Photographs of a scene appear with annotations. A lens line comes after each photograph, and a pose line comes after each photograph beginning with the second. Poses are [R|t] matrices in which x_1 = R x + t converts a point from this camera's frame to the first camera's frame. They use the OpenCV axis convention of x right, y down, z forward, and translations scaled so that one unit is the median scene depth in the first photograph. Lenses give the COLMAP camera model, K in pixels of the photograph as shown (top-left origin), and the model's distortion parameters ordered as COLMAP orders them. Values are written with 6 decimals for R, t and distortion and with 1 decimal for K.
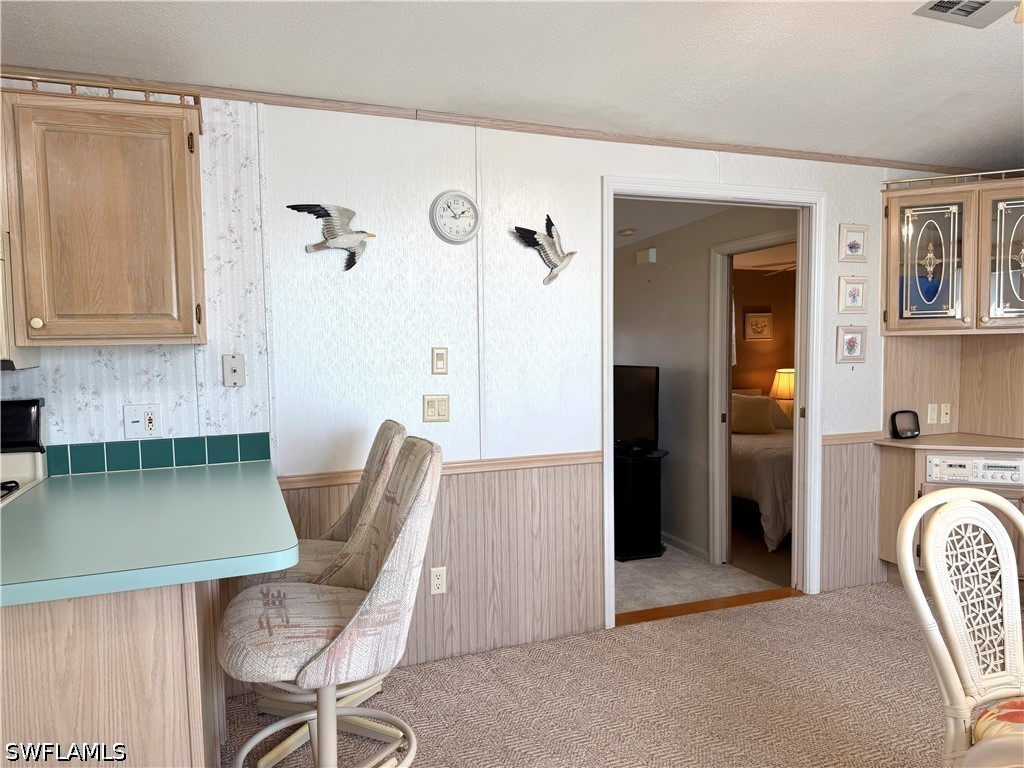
lens RADIAL K [[719.0, 0, 511.5], [0, 719.0, 387.7], [0, 0, 1]] dist [0.002211, -0.001351]
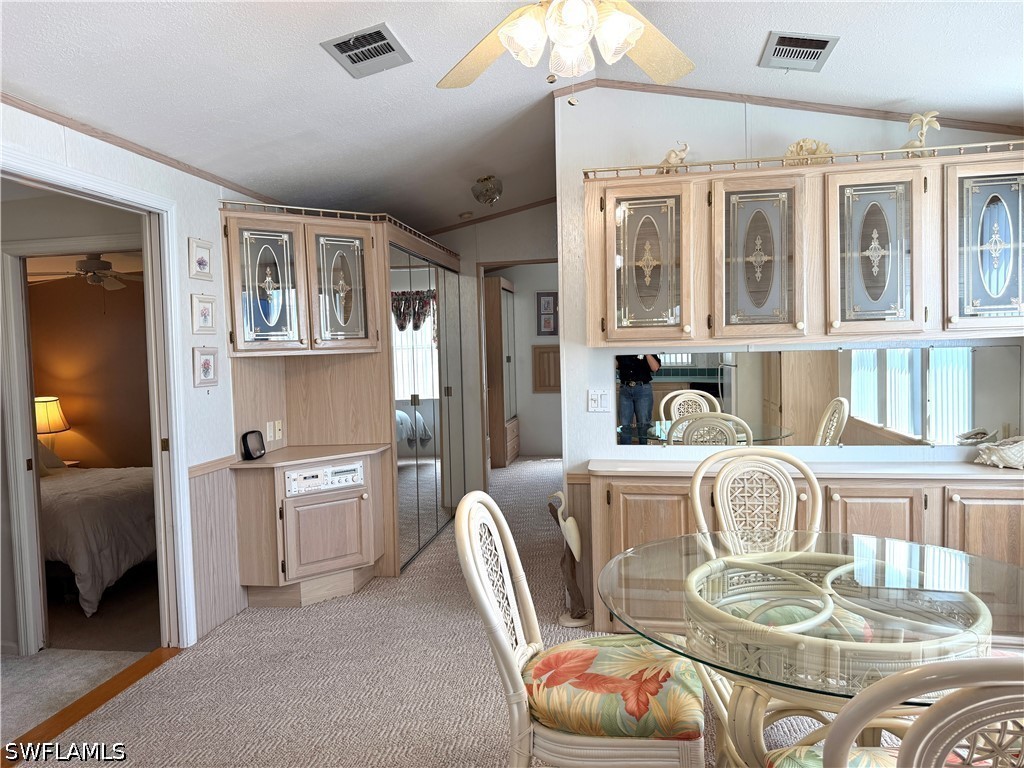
lens RADIAL K [[721.9, 0, 509.5], [0, 721.9, 381.6], [0, 0, 1]] dist [0.066520, -0.064188]
pose [[0.520313, -0.043825, 0.852851, -0.135335], [0.073916, 0.997245, 0.006150, -0.017274], [-0.850771, 0.059840, 0.522119, 0.164046]]
